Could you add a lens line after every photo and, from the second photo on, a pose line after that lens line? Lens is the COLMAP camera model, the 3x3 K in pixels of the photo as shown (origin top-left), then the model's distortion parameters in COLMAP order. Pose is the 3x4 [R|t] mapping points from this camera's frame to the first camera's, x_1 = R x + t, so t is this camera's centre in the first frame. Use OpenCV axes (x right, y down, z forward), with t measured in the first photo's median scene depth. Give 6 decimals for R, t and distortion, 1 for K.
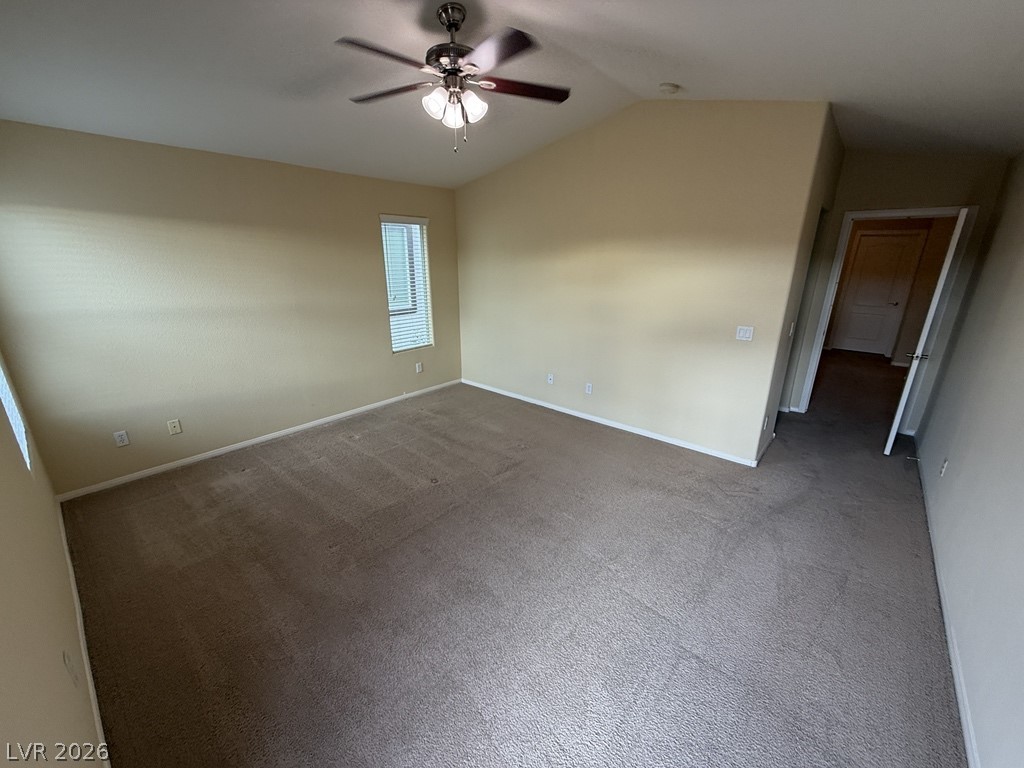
lens RADIAL K [[409.1, 0, 515.9], [0, 409.1, 381.4], [0, 0, 1]] dist [0.001651, -0.000640]
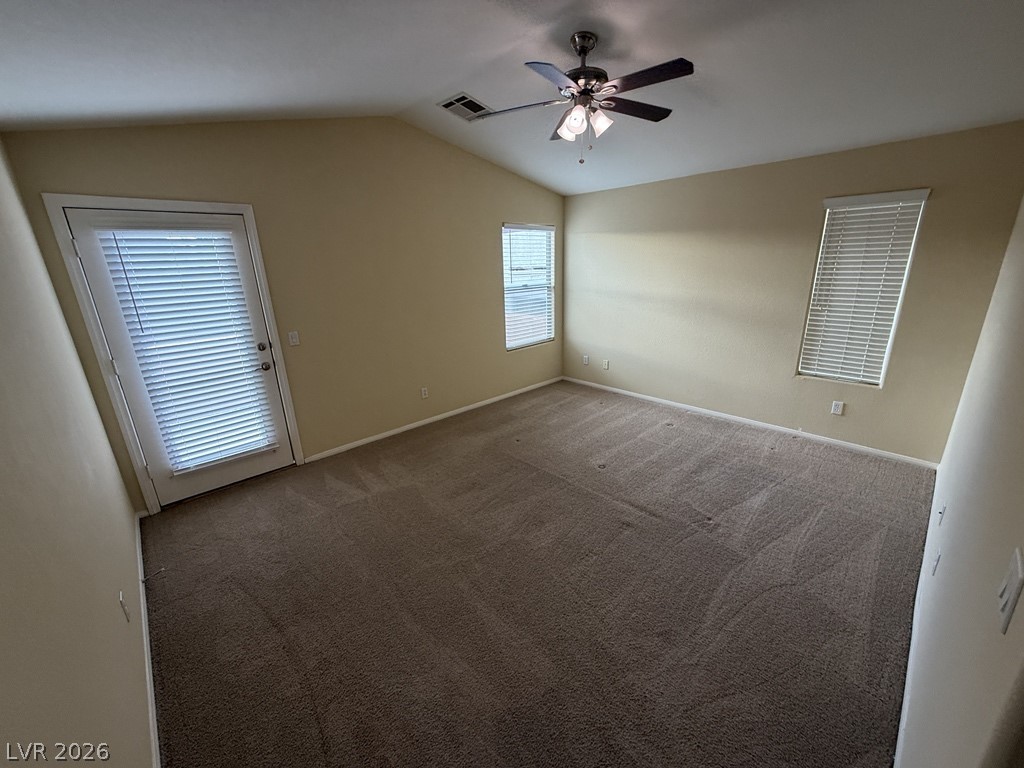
lens RADIAL K [[409.1, 0, 516.2], [0, 409.1, 385.3], [0, 0, 1]] dist [0.001651, -0.000640]
pose [[-0.110412, 0.286788, -0.951610, 0.685082], [-0.268479, 0.913263, 0.306382, -0.191616], [0.956937, 0.289316, -0.023839, 0.656019]]
